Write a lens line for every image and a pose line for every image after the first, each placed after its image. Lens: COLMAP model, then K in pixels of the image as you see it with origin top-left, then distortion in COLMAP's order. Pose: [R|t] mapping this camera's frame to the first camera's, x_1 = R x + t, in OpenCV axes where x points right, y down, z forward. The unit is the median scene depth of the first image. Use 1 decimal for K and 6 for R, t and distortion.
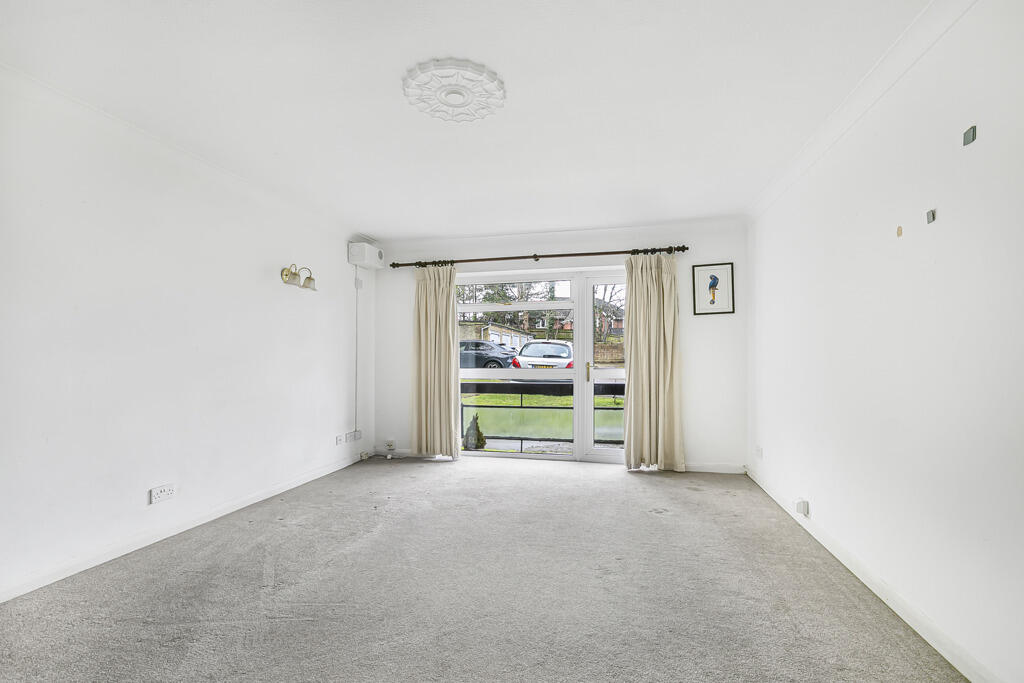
lens RADIAL K [[461.5, 0, 506.6], [0, 461.5, 362.5], [0, 0, 1]] dist [0.003746, -0.000935]
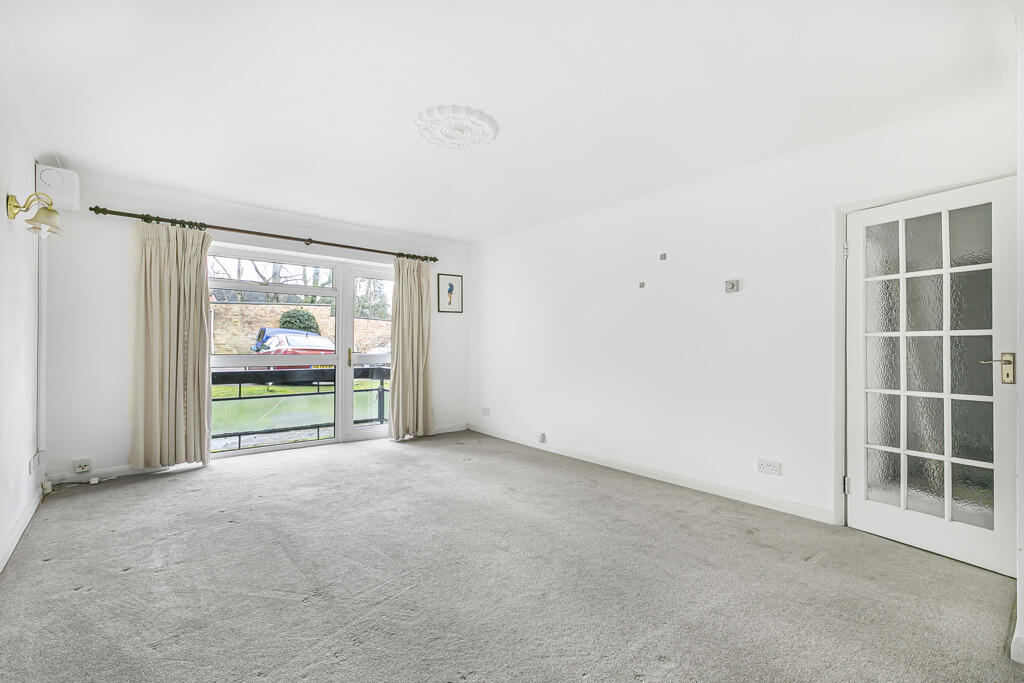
lens RADIAL K [[461.5, 0, 510.9], [0, 461.5, 344.8], [0, 0, 1]] dist [0.003746, -0.000935]
pose [[0.589108, 0.010443, 0.807987, -0.498323], [-0.003969, 0.999942, -0.010029, 0.000648], [-0.808045, 0.002701, 0.589115, 0.076115]]
